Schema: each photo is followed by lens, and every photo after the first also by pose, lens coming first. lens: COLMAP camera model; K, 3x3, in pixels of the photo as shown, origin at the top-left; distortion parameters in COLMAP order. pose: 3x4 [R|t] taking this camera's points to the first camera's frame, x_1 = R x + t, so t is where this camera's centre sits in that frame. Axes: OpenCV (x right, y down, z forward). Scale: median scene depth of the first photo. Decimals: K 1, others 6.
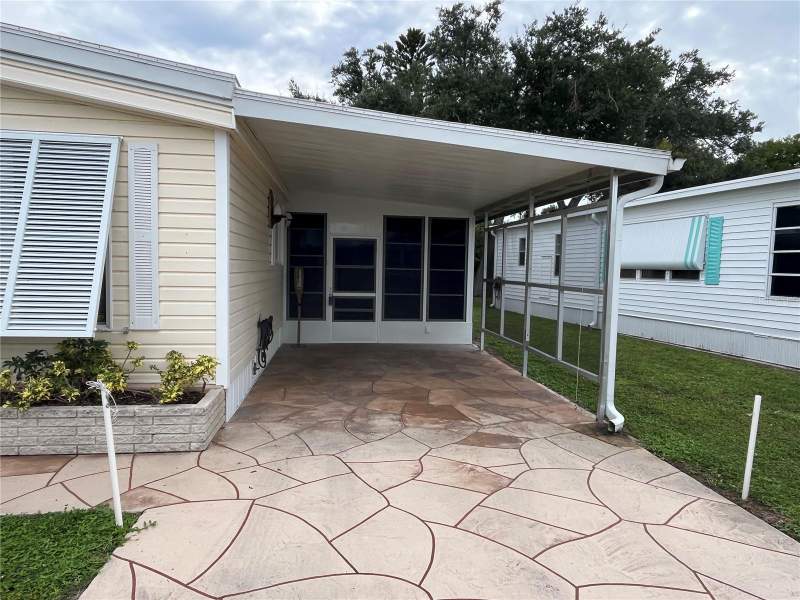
lens RADIAL K [[504.4, 0, 397.6], [0, 504.4, 301.2], [0, 0, 1]] dist [0.019895, -0.014784]
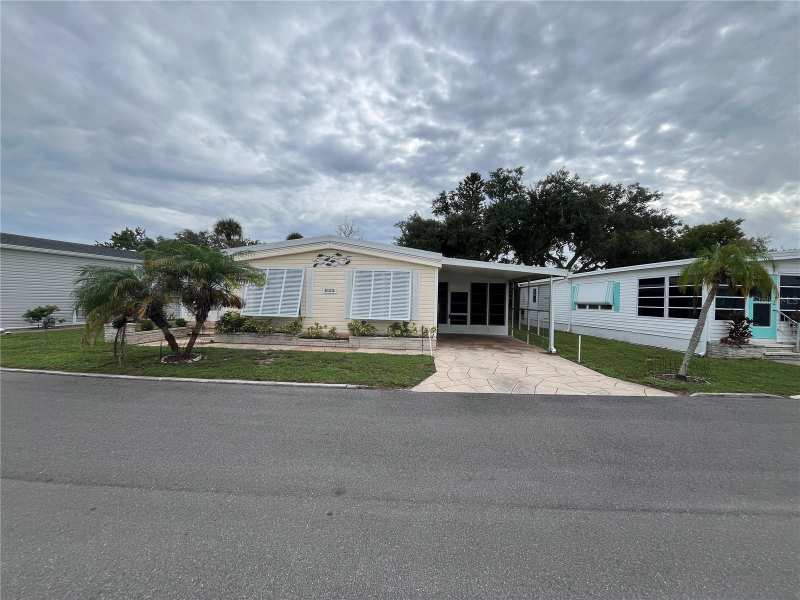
lens RADIAL K [[327.7, 0, 396.2], [0, 327.7, 301.6], [0, 0, 1]] dist [0.000923, 0.000416]
pose [[0.982558, 0.001211, -0.185953, -0.044048], [-0.014180, 0.997555, -0.068433, 0.020170], [0.185416, 0.069876, 0.980173, -0.329783]]
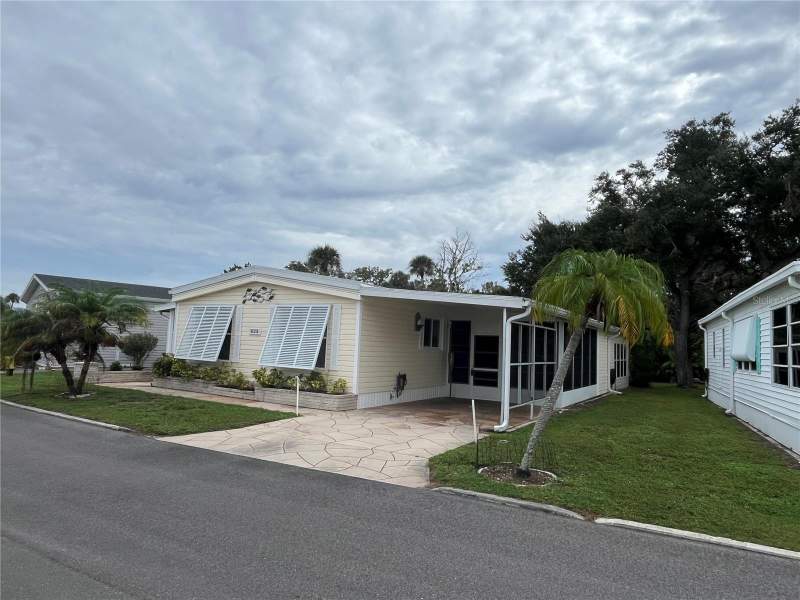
lens RADIAL K [[504.4, 0, 396.3], [0, 504.4, 318.4], [0, 0, 1]] dist [0.019895, -0.014784]
pose [[0.777405, -0.022390, -0.628601, 0.364755], [-0.067642, 0.990595, -0.118938, 0.018405], [0.625352, 0.134983, 0.768579, -0.231345]]
